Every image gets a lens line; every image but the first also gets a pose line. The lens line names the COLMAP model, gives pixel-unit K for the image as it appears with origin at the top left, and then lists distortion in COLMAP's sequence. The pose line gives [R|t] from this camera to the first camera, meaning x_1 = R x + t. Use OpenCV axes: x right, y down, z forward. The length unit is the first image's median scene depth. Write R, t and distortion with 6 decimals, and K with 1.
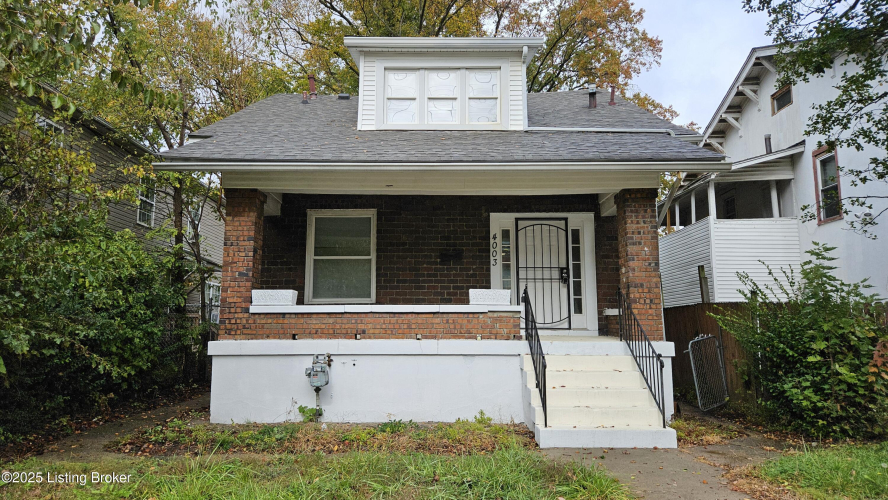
lens RADIAL K [[584.7, 0, 436.0], [0, 584.7, 252.0], [0, 0, 1]] dist [0.078424, -0.070654]
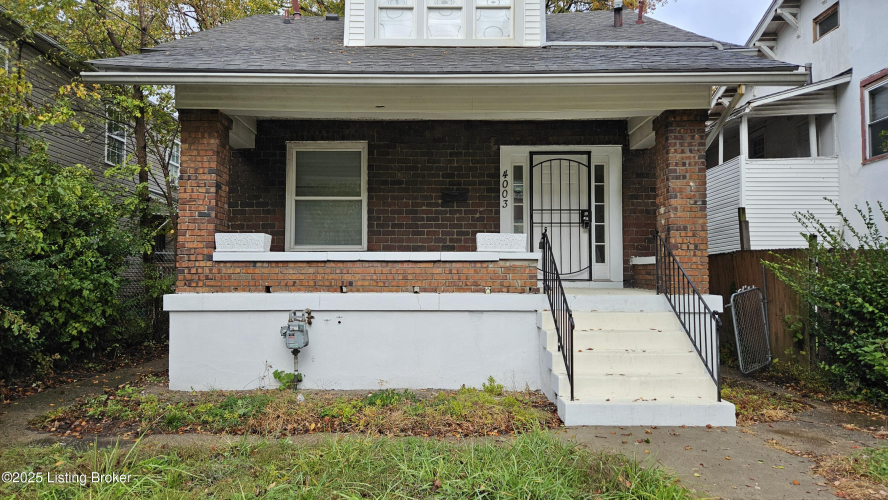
lens RADIAL K [[584.7, 0, 436.0], [0, 584.7, 252.0], [0, 0, 1]] dist [0.078424, -0.070654]
pose [[0.999998, 0.000460, -0.001939, 0.000351], [-0.000298, 0.996572, 0.082727, 0.020832], [0.001971, -0.082727, 0.996570, 0.162562]]
